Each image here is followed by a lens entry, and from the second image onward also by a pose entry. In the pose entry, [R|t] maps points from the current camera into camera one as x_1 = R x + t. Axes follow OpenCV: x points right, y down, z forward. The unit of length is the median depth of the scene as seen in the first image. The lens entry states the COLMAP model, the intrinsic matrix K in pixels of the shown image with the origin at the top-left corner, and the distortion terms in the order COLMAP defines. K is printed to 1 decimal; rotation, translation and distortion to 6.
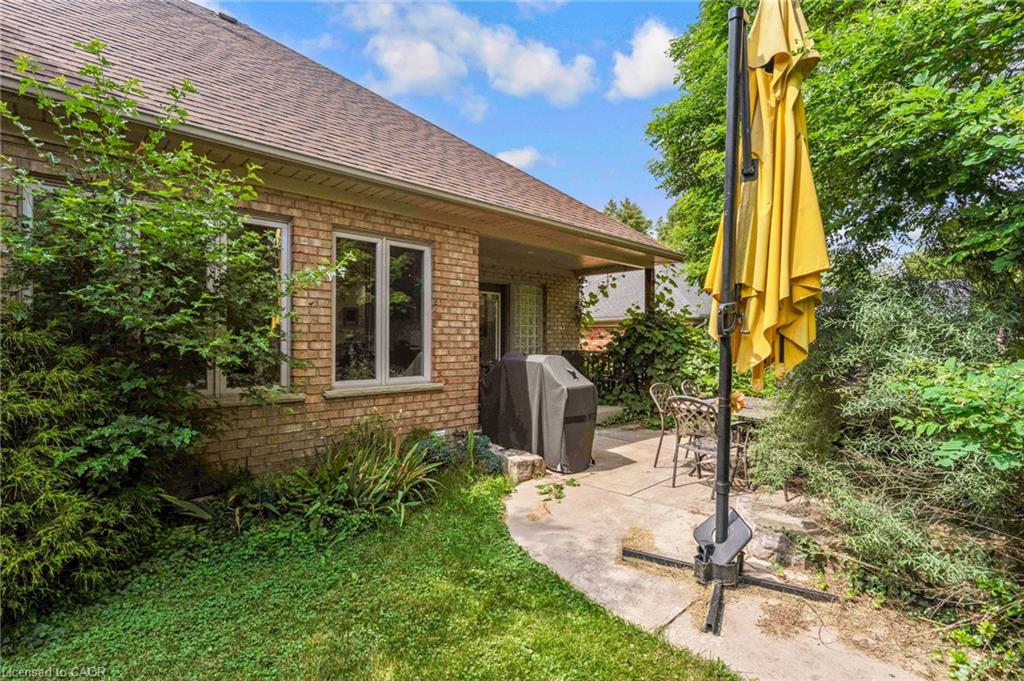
lens RADIAL K [[507.3, 0, 512.2], [0, 507.3, 343.1], [0, 0, 1]] dist [0.000517, 0.000099]
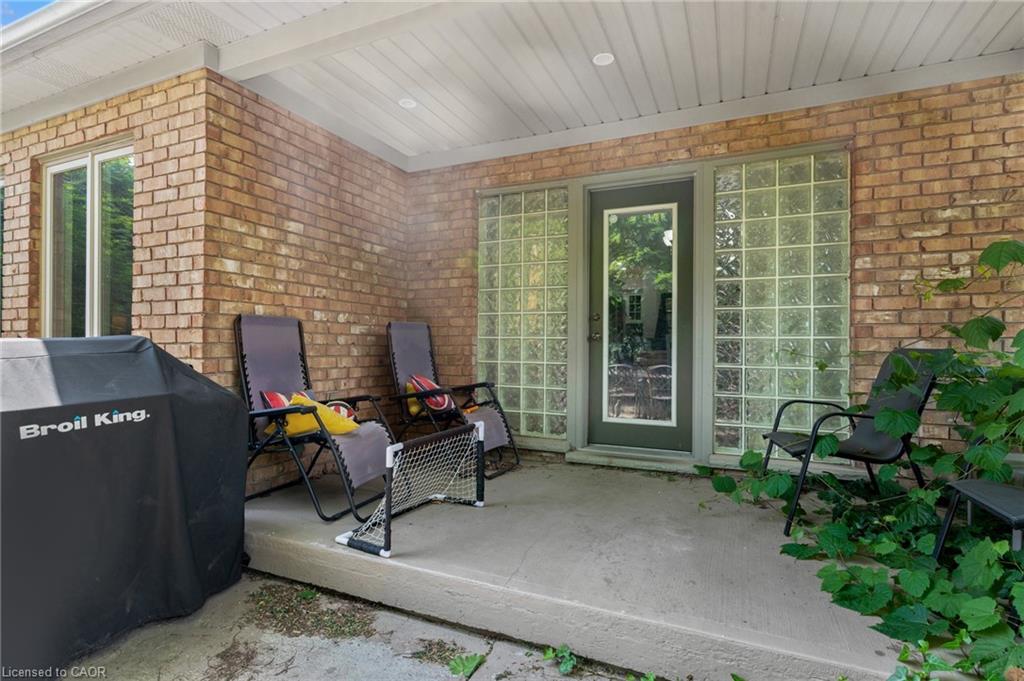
lens RADIAL K [[507.3, 0, 511.0], [0, 507.3, 340.9], [0, 0, 1]] dist [0.000517, 0.000099]
pose [[0.366037, -0.005547, -0.930584, 0.463037], [-0.003654, 0.999966, -0.007398, 0.023972], [0.930593, 0.006109, 0.366004, 1.123570]]
